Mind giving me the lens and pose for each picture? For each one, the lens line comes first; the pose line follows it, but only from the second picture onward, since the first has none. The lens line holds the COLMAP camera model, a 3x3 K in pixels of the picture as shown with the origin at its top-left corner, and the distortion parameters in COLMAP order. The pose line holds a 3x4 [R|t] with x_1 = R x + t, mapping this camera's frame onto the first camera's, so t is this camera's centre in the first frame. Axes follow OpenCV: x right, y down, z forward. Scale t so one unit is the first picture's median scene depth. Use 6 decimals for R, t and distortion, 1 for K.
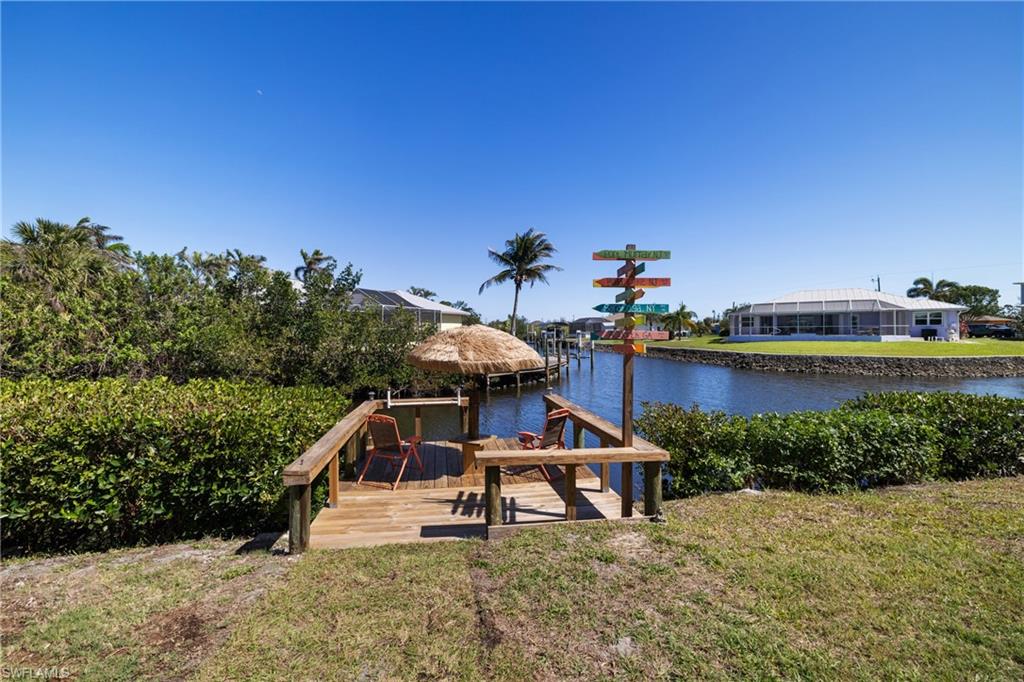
lens RADIAL K [[431.3, 0, 508.9], [0, 431.3, 336.1], [0, 0, 1]] dist [-0.002110, 0.000844]
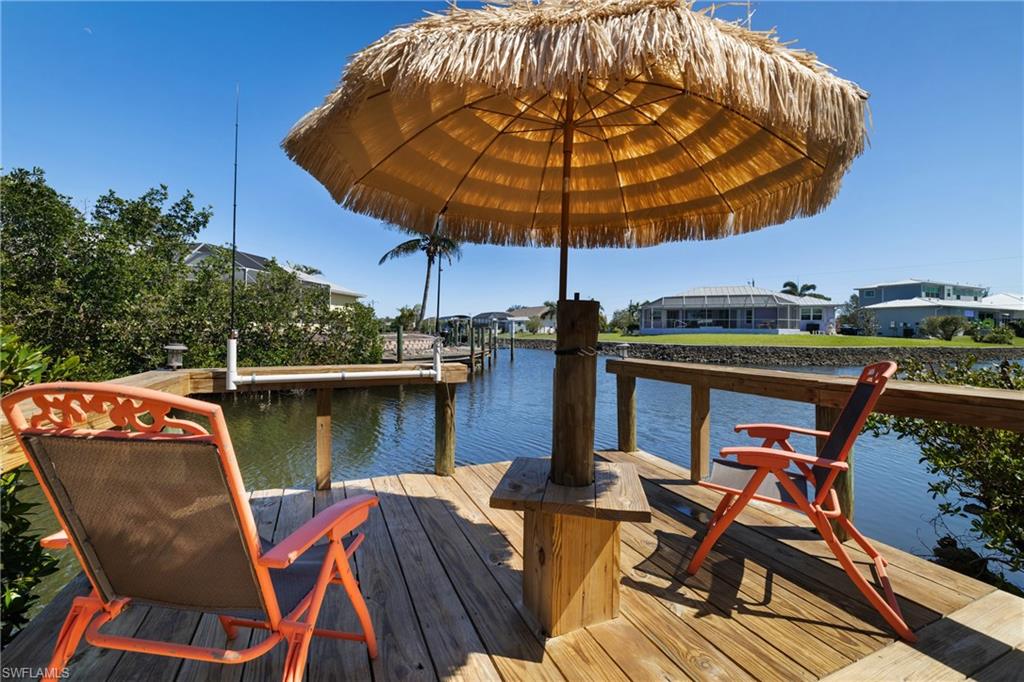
lens RADIAL K [[431.3, 0, 504.7], [0, 431.3, 336.0], [0, 0, 1]] dist [-0.002110, 0.000844]
pose [[0.969384, 0.011747, 0.245269, -0.037543], [-0.010645, 0.999926, -0.005816, 0.030073], [-0.245320, 0.003027, 0.969438, 0.150336]]
